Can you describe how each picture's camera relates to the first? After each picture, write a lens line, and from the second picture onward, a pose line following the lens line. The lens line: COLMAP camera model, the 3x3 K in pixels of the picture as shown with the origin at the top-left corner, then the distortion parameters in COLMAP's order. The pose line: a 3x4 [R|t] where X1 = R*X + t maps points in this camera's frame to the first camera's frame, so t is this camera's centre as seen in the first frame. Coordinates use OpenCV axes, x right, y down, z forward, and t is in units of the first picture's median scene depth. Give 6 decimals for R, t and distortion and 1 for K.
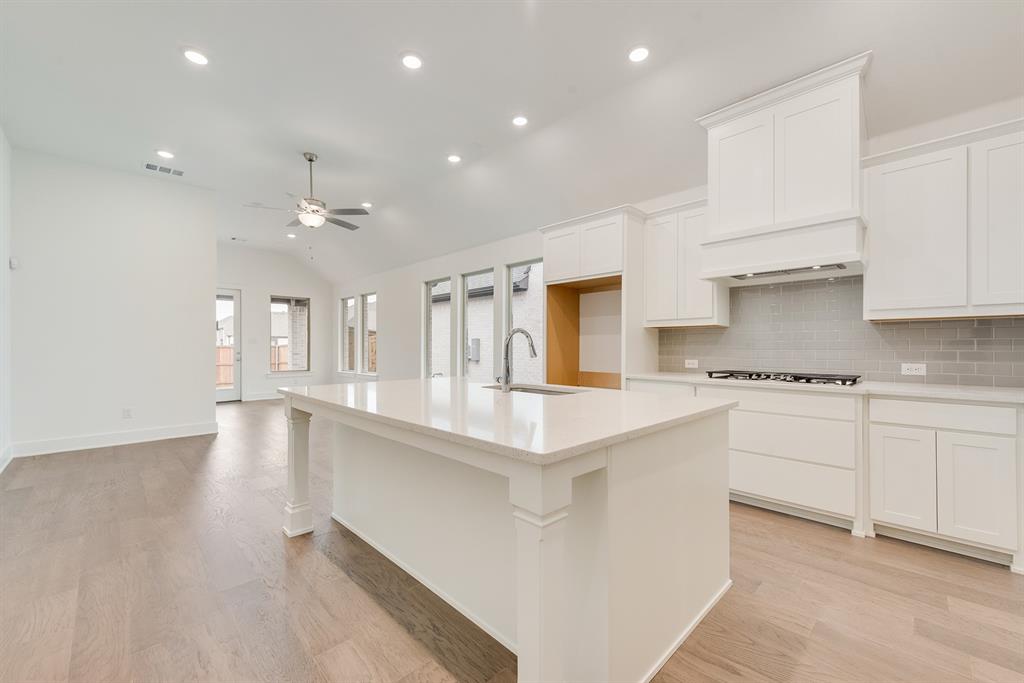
lens RADIAL K [[412.6, 0, 509.5], [0, 412.6, 347.5], [0, 0, 1]] dist [0.001638, -0.000198]
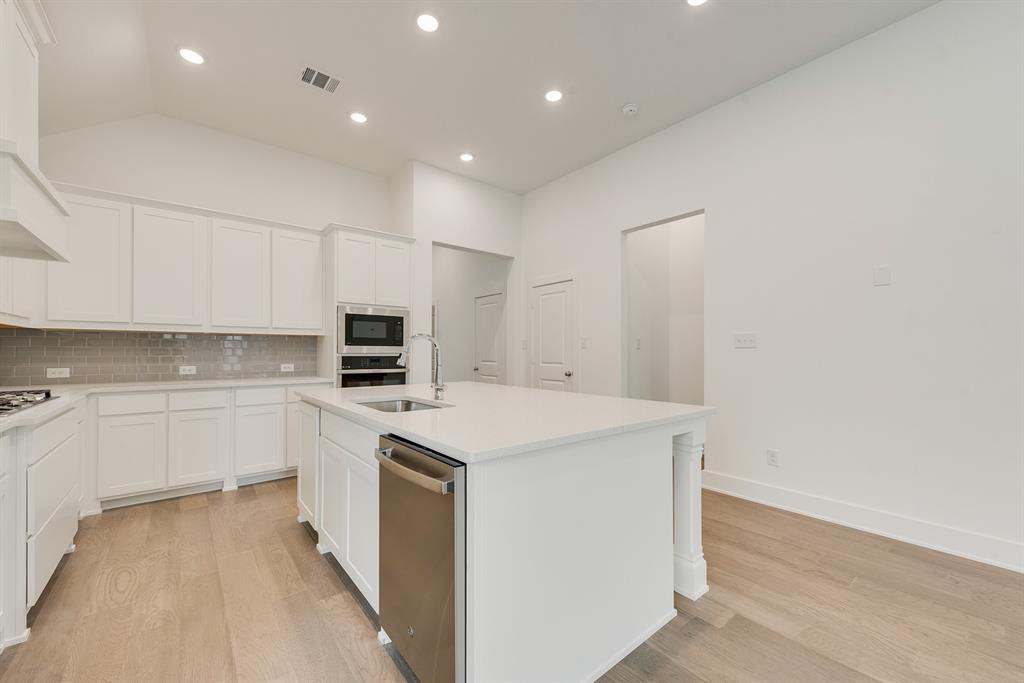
lens RADIAL K [[403.3, 0, 513.4], [0, 403.3, 345.4], [0, 0, 1]] dist [0.004267, -0.000154]
pose [[-0.995824, 0.002729, 0.091253, -0.166348], [0.001795, 0.999945, -0.010315, -0.006230], [-0.091277, -0.010108, -0.995774, 1.171266]]
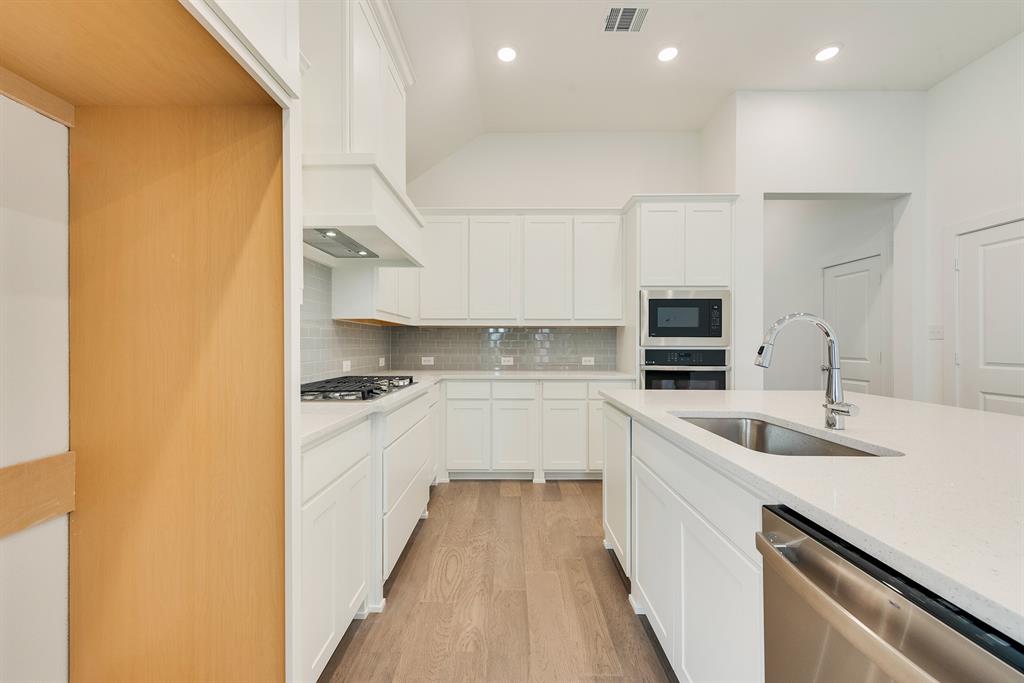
lens RADIAL K [[403.3, 0, 513.4], [0, 403.3, 345.4], [0, 0, 1]] dist [0.004267, -0.000154]
pose [[-0.714584, -0.001520, 0.699548, -0.050538], [0.002886, 0.999983, 0.005122, -0.004469], [-0.699544, 0.005679, -0.714567, 1.020670]]
